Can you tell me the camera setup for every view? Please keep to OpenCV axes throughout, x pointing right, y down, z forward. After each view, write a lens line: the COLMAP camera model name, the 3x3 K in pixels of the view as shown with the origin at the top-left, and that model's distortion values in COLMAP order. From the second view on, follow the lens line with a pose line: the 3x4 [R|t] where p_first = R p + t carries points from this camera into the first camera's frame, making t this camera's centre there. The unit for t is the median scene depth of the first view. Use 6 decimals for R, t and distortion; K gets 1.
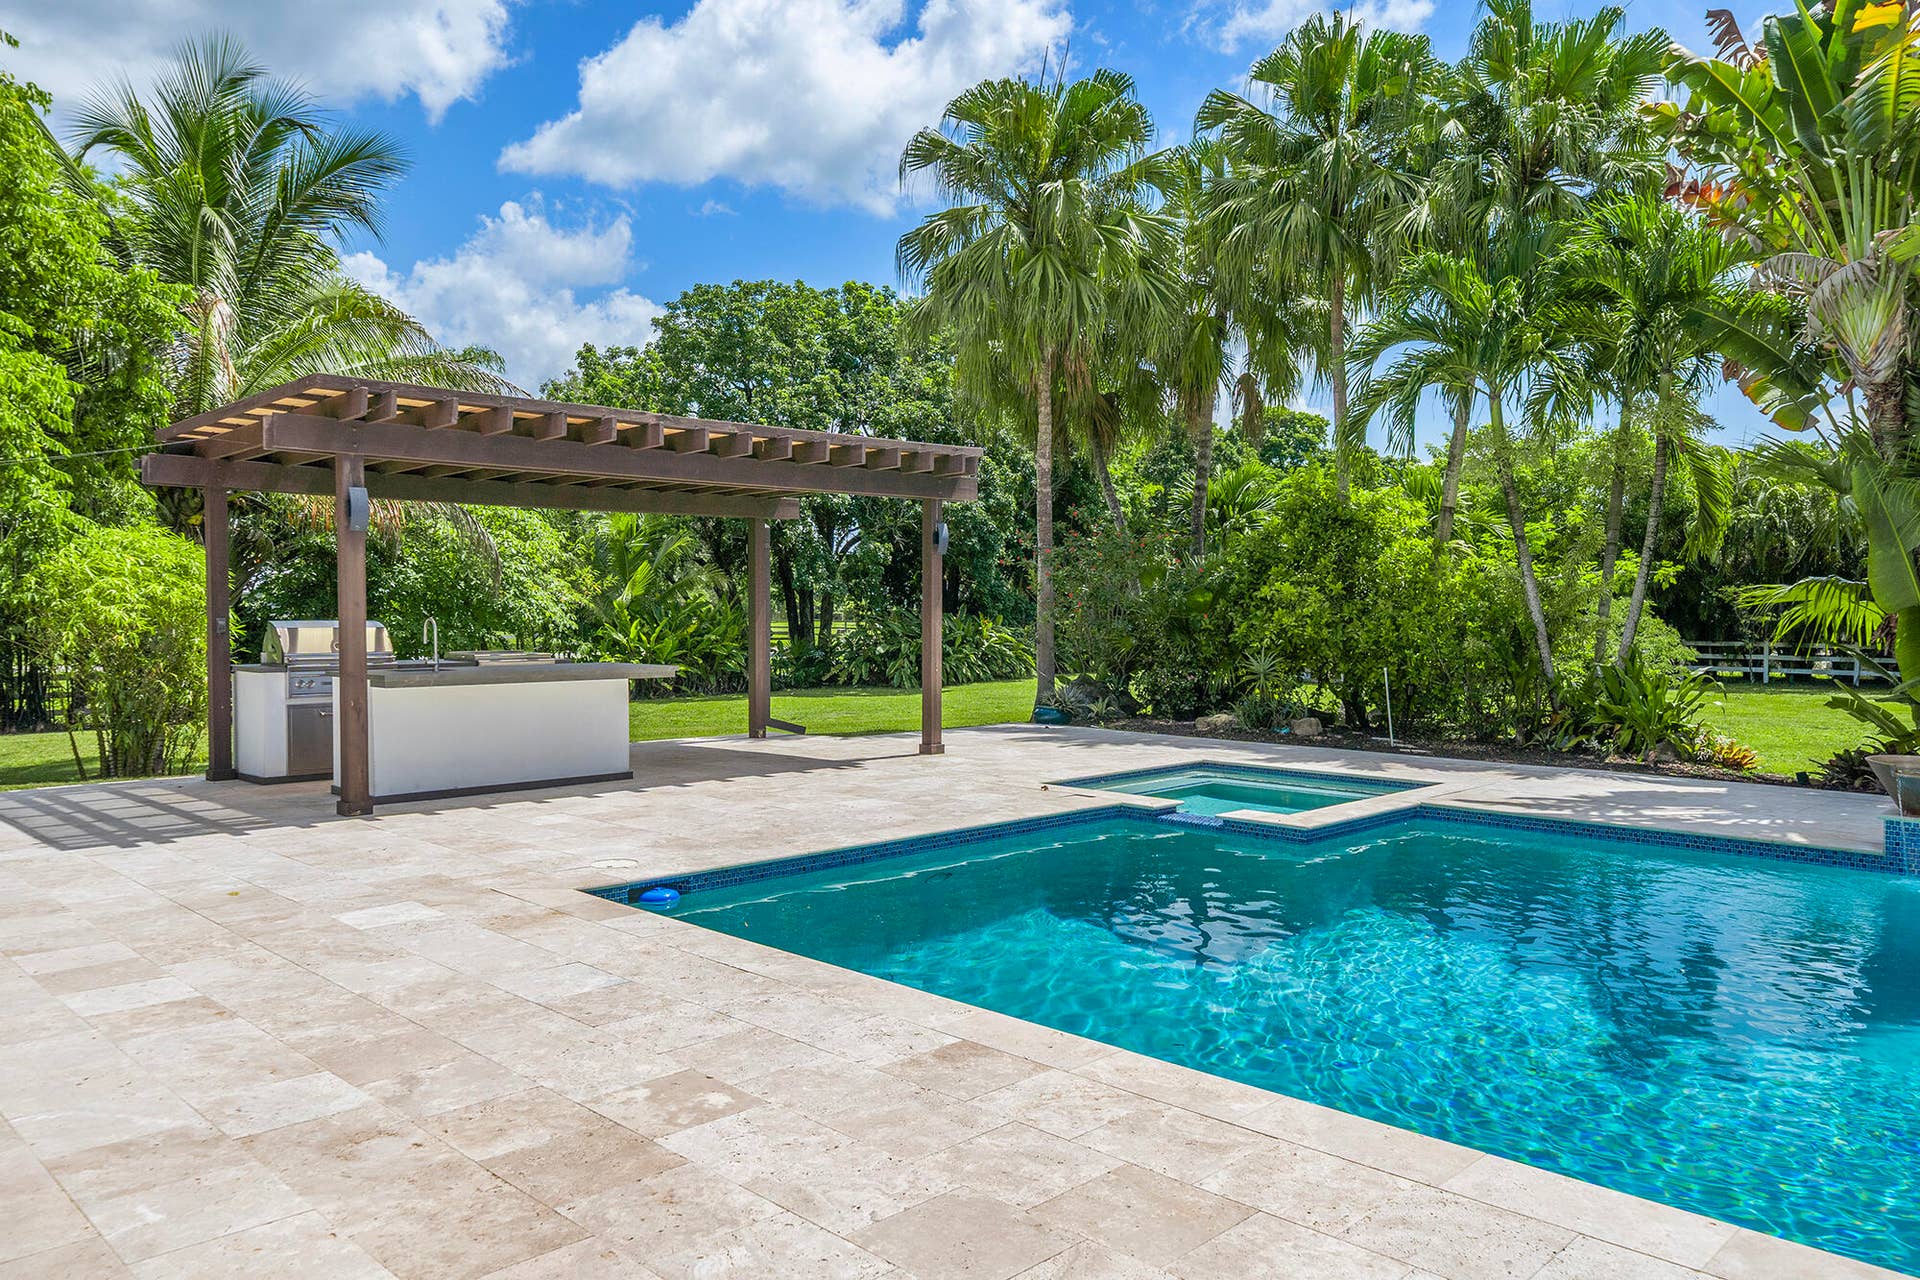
lens RADIAL K [[1400.4, 0, 960.0], [0, 1400.4, 640.0], [0, 0, 1]] dist [-0.002358, 0.000565]
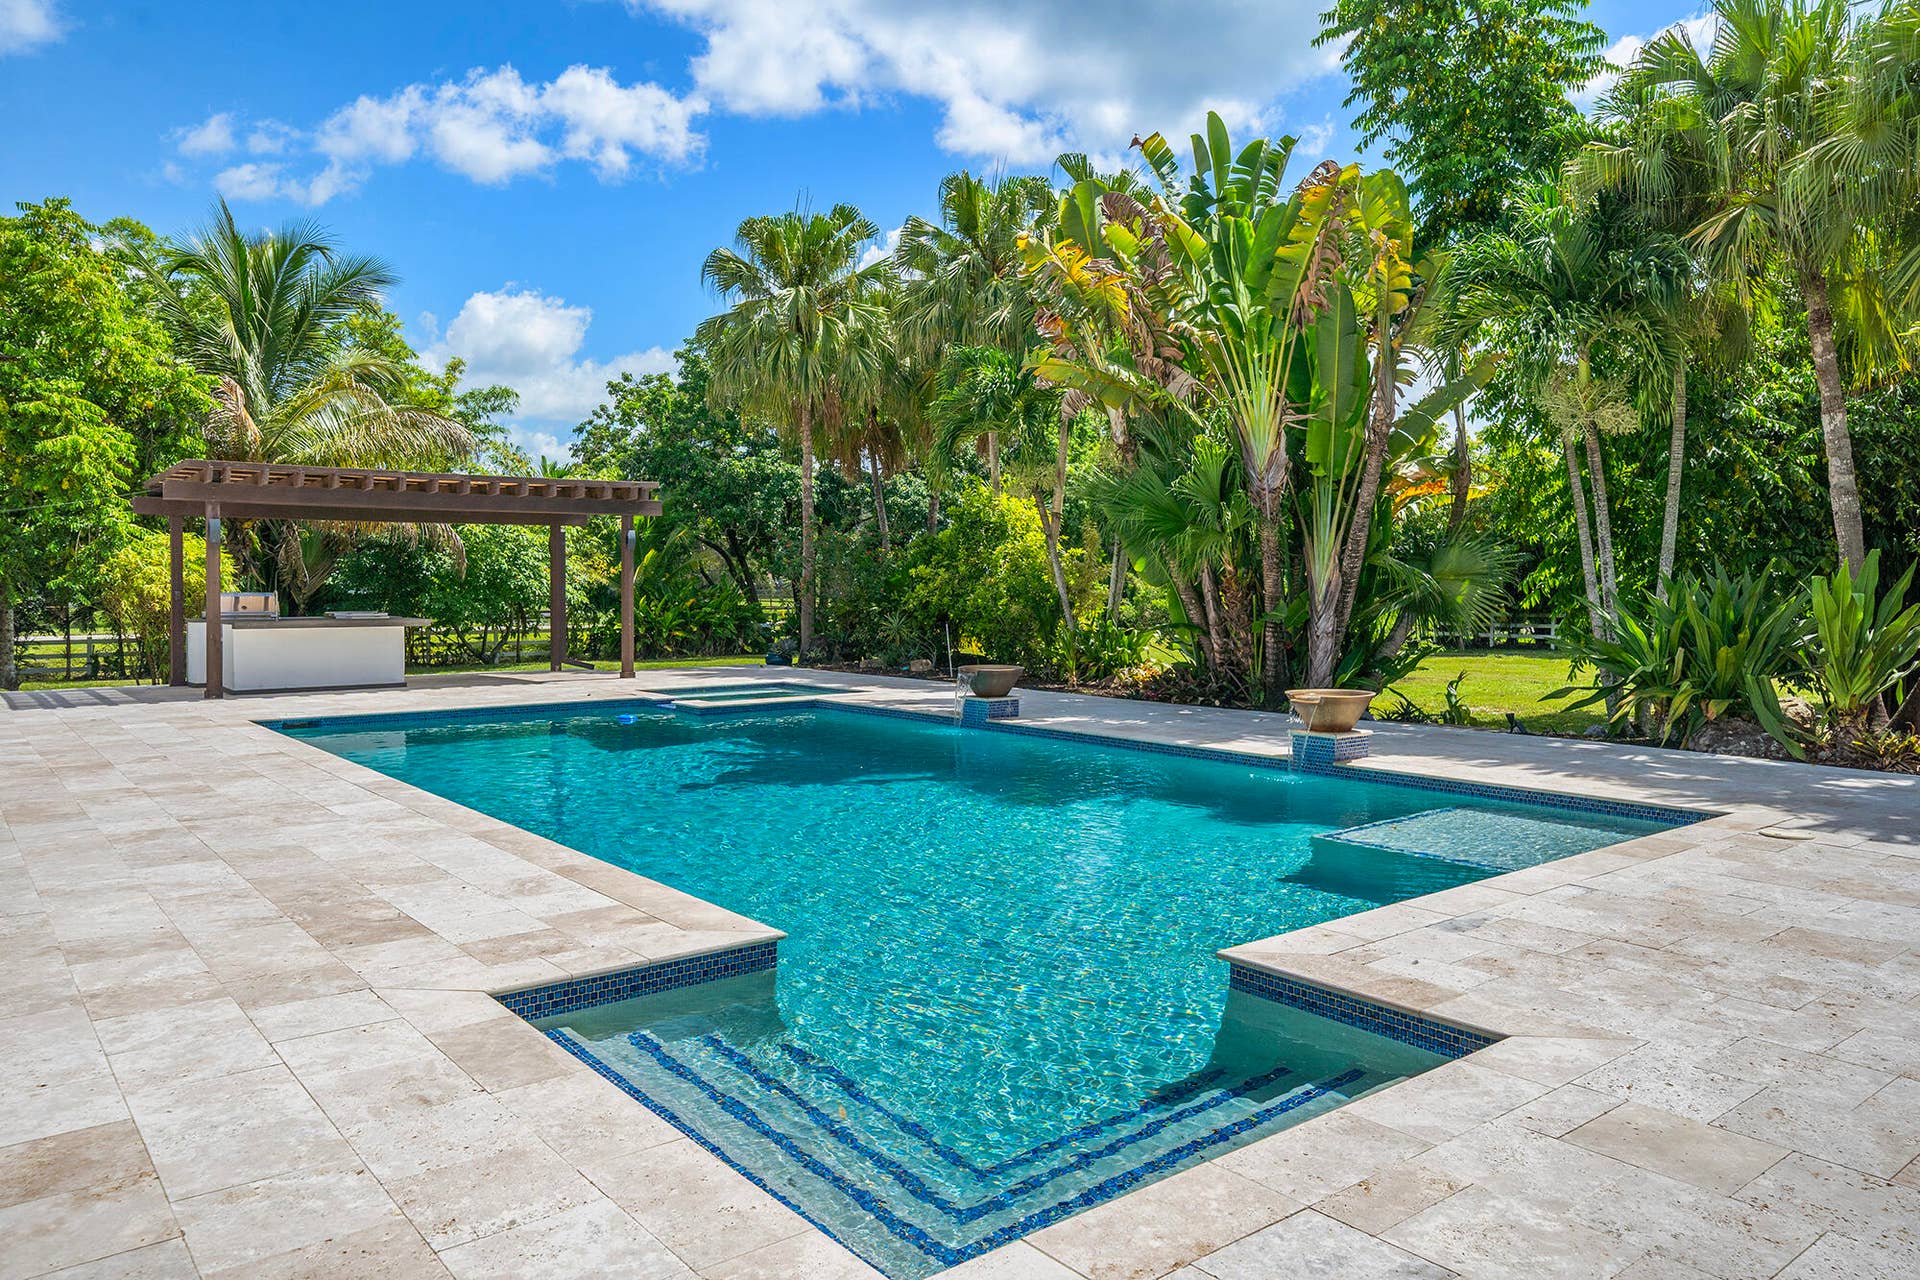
lens RADIAL K [[1328.5, 0, 960.0], [0, 1328.5, 640.0], [0, 0, 1]] dist [0.000163, 0.001301]
pose [[0.993171, 0.004610, -0.116576, 0.450340], [-0.002609, 0.999847, 0.017313, 0.009507], [0.116638, -0.016891, 0.993031, -0.370662]]
